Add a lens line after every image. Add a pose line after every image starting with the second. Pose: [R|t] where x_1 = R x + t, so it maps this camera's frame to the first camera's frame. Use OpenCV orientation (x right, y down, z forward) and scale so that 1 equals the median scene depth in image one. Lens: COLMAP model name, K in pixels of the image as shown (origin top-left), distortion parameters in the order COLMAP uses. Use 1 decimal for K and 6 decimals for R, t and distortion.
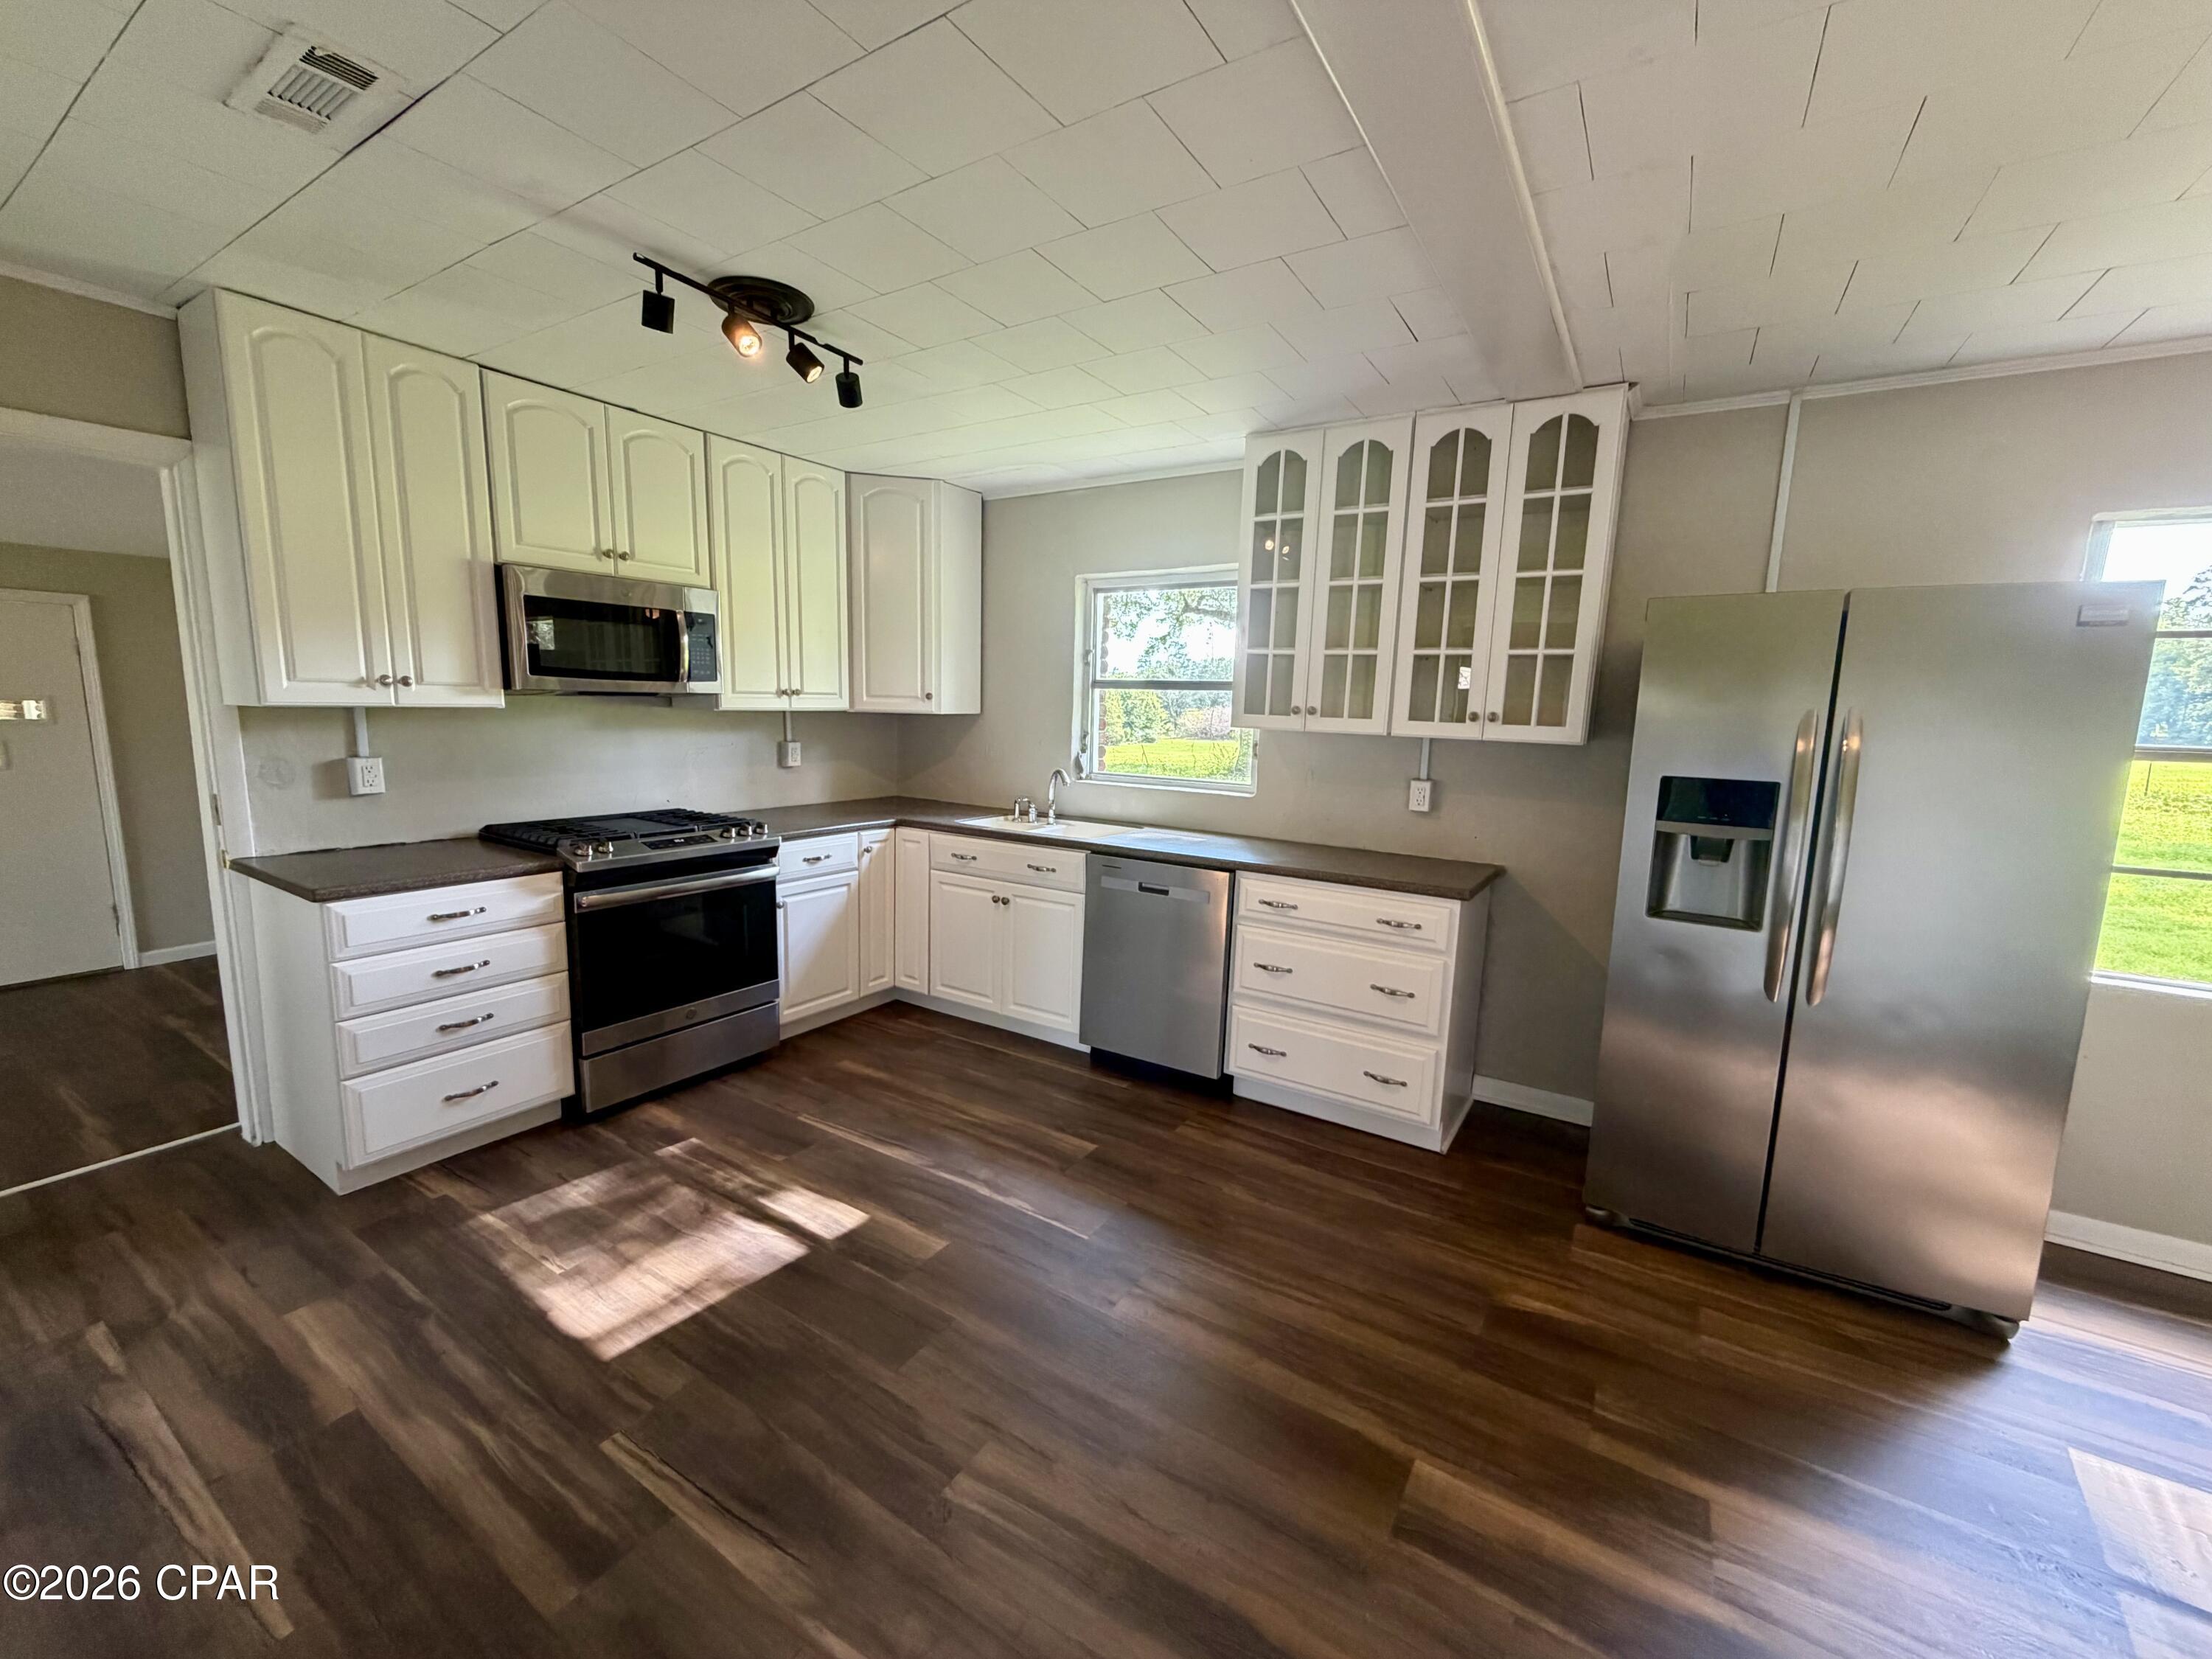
lens RADIAL K [[884.4, 0, 1101.1], [0, 884.4, 831.5], [0, 0, 1]] dist [0.000165, -0.000122]
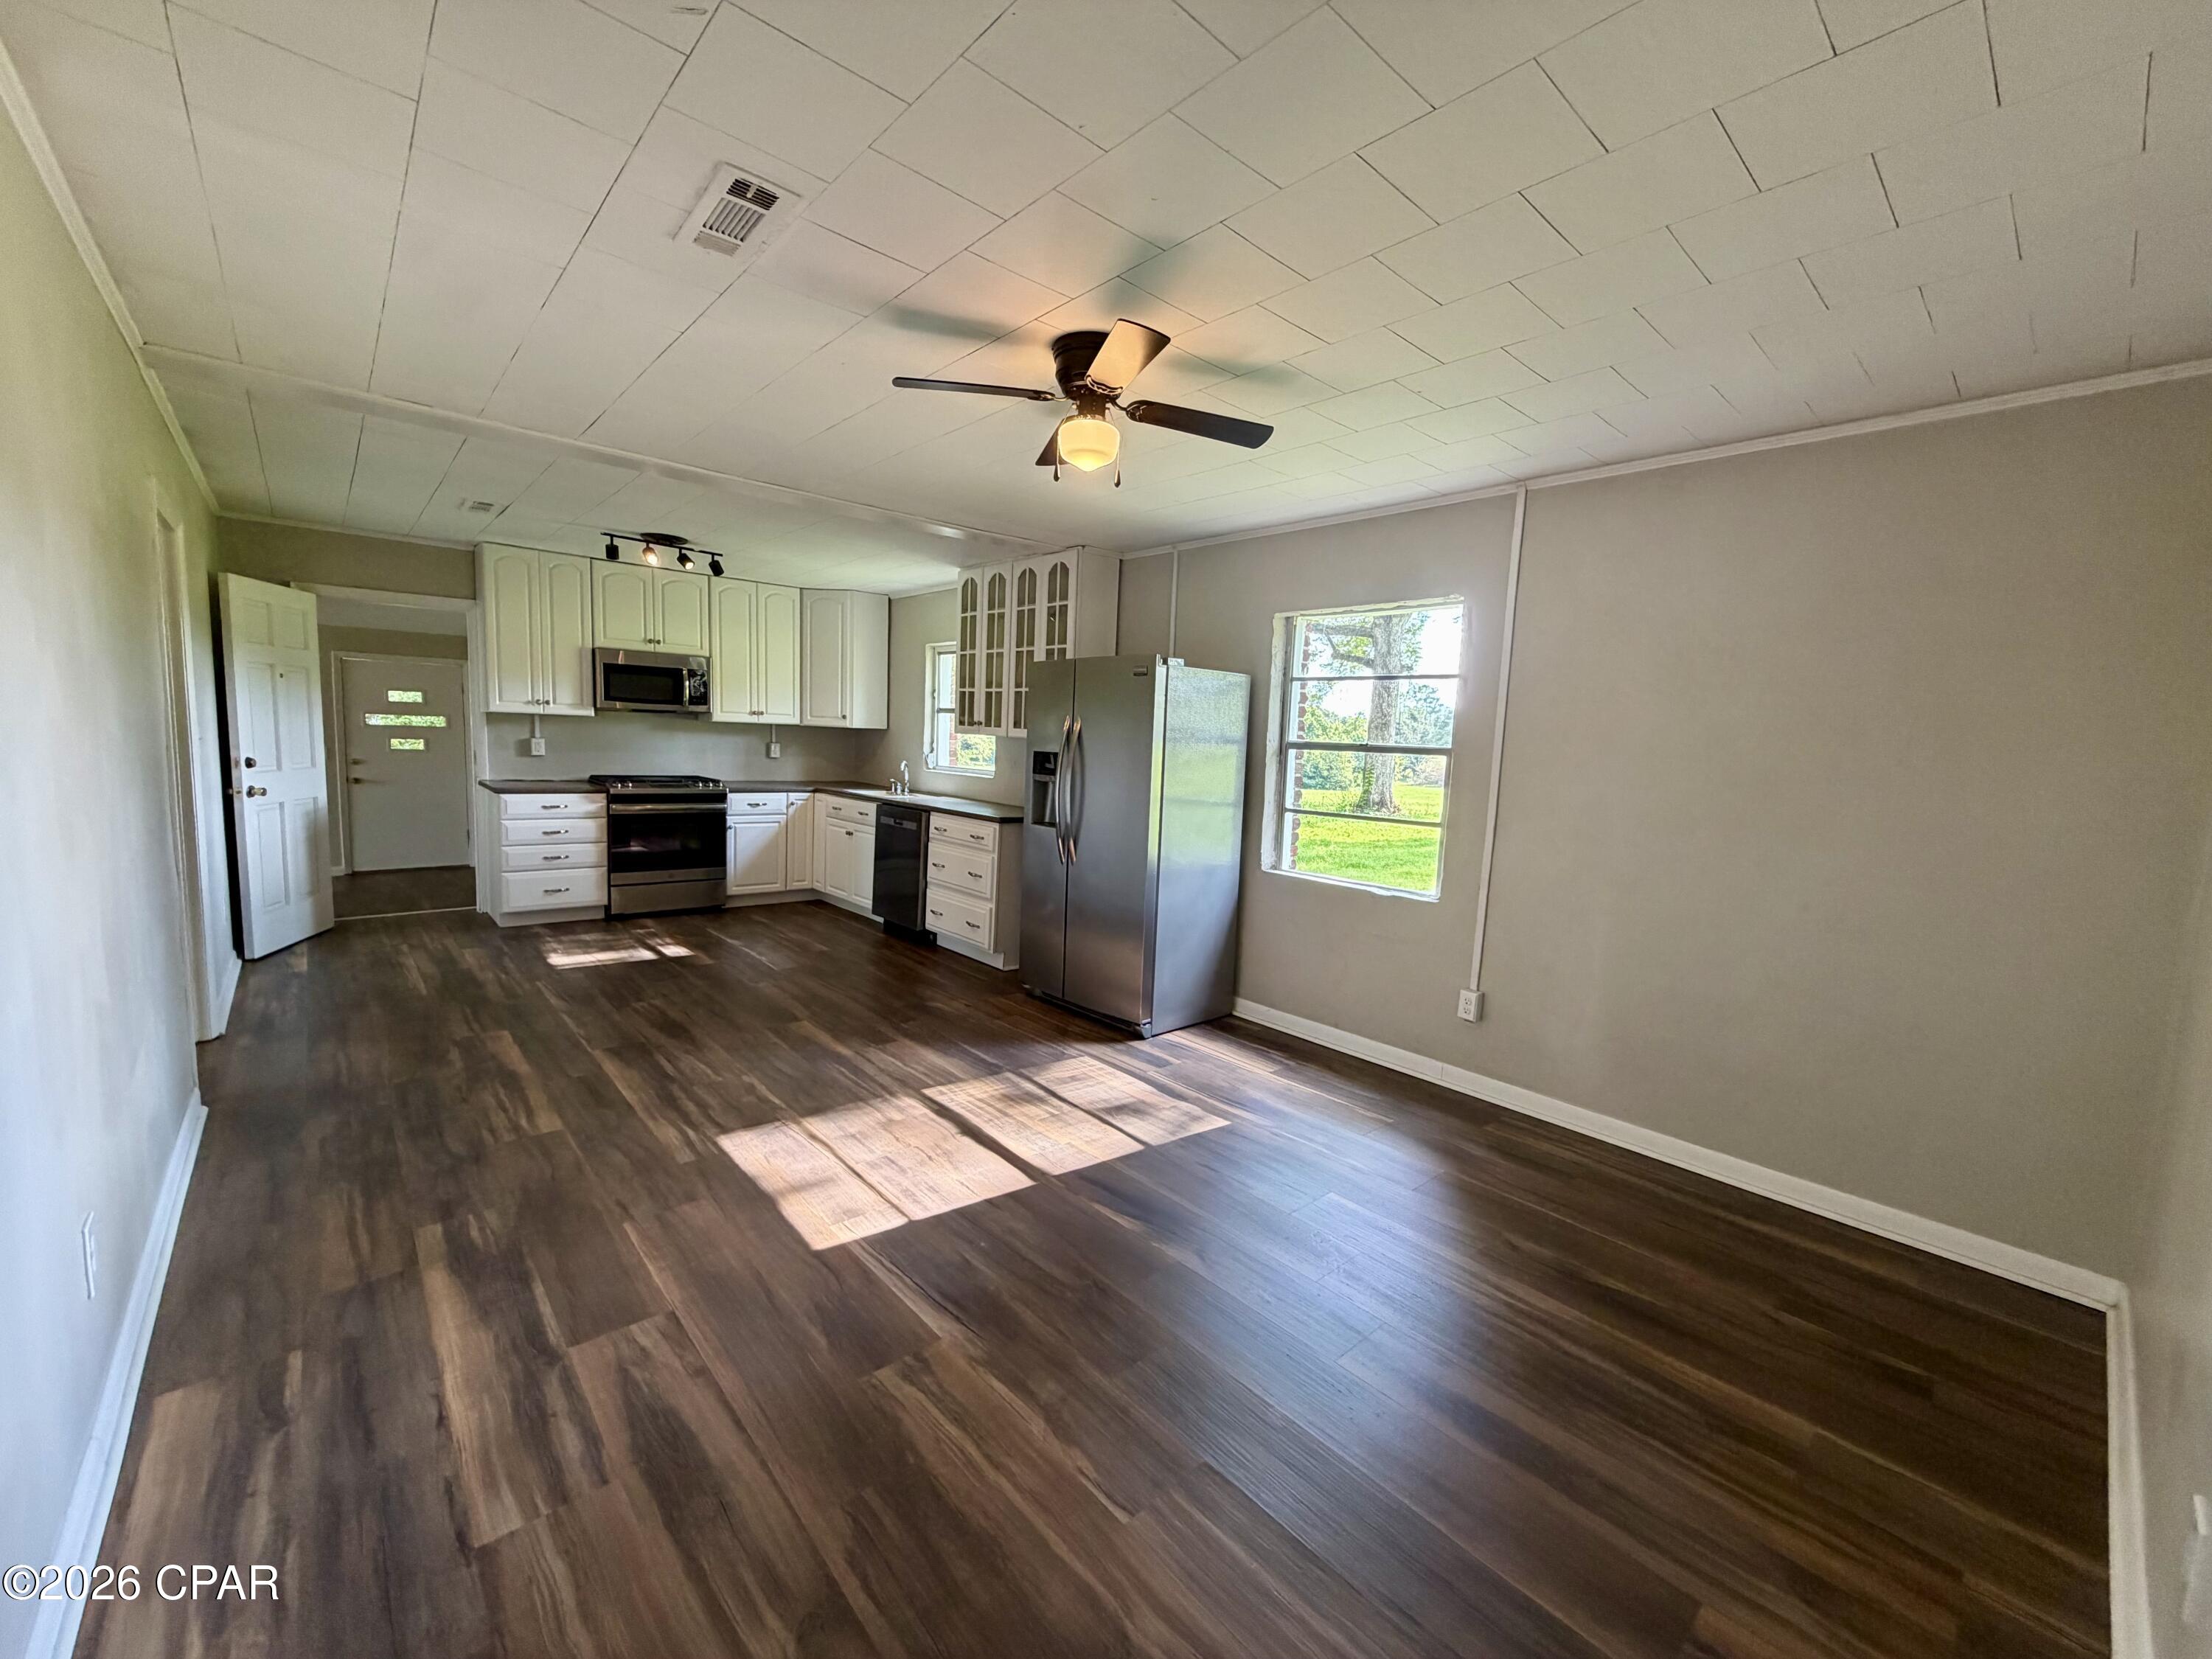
lens RADIAL K [[884.4, 0, 1100.5], [0, 884.4, 830.9], [0, 0, 1]] dist [0.000165, -0.000122]
pose [[0.962103, 0.043082, -0.269260, 1.175151], [-0.056278, 0.997553, -0.041480, 0.167881], [0.266814, 0.055061, 0.962174, -0.754689]]
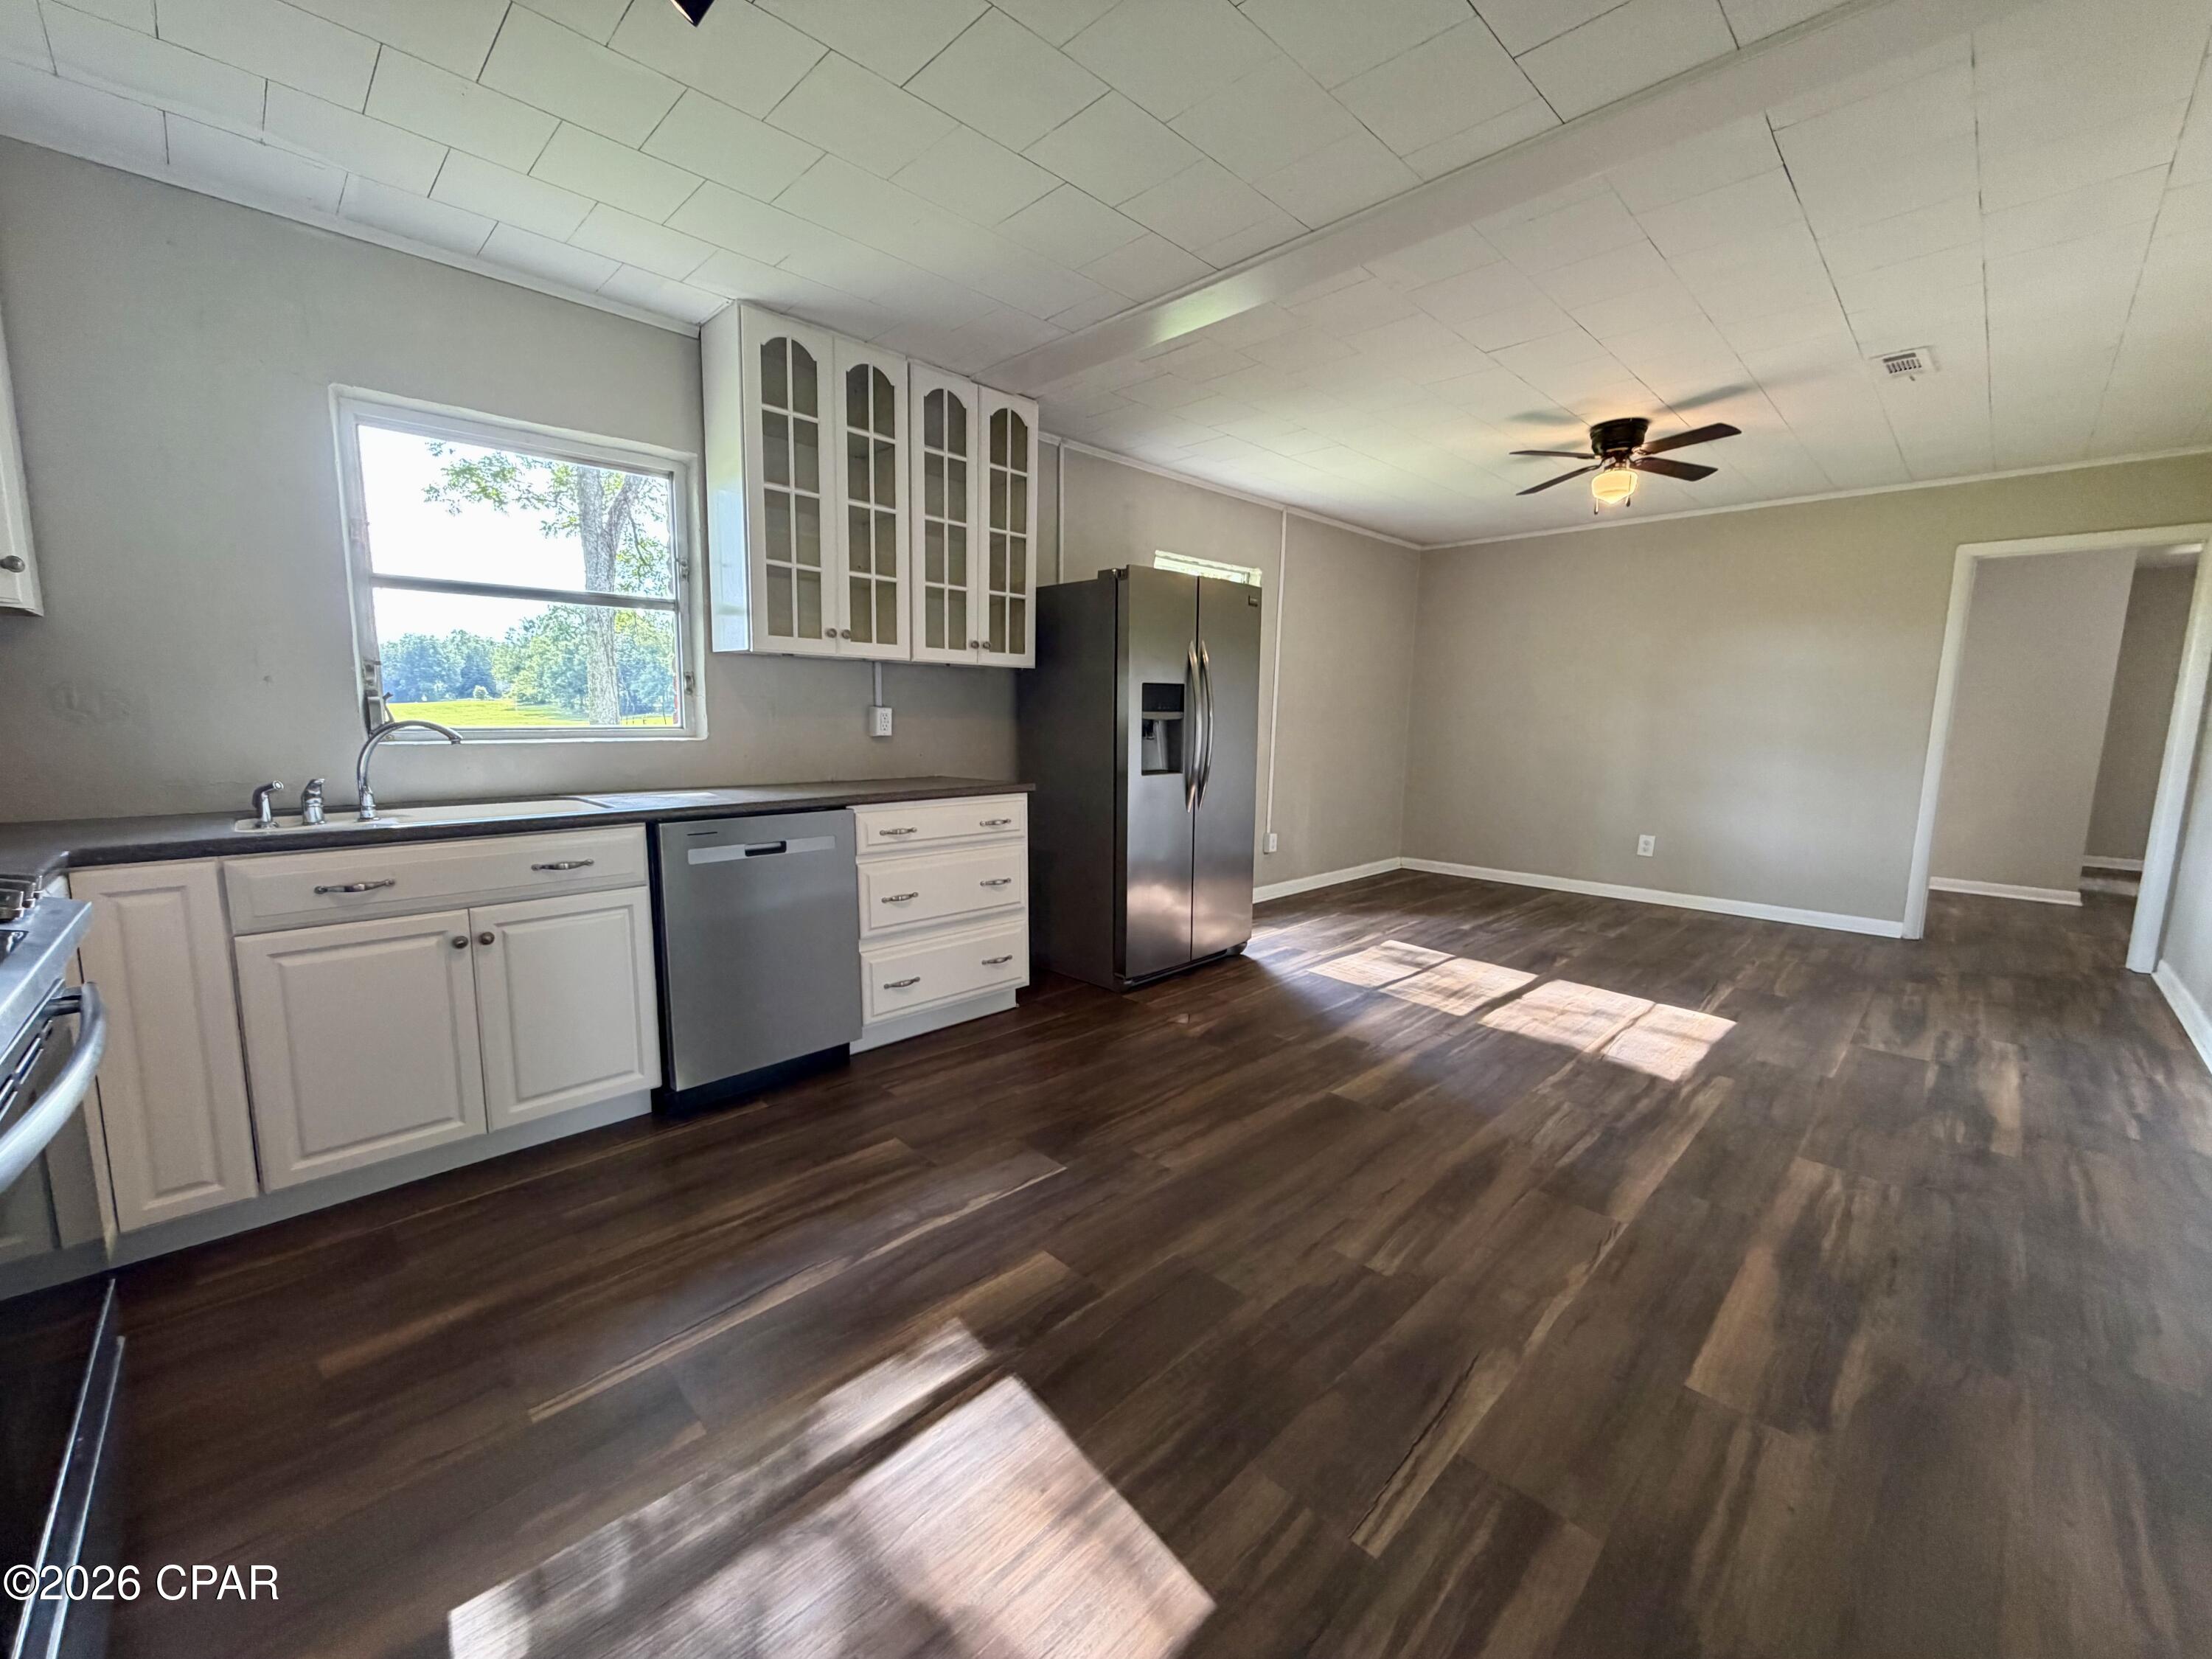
lens RADIAL K [[884.4, 0, 1098.7], [0, 884.4, 831.0], [0, 0, 1]] dist [0.000165, -0.000122]
pose [[0.221948, -0.157307, 0.962286, -0.814682], [0.136593, 0.982185, 0.129055, -0.016388], [-0.965444, 0.102798, 0.239481, 0.652285]]
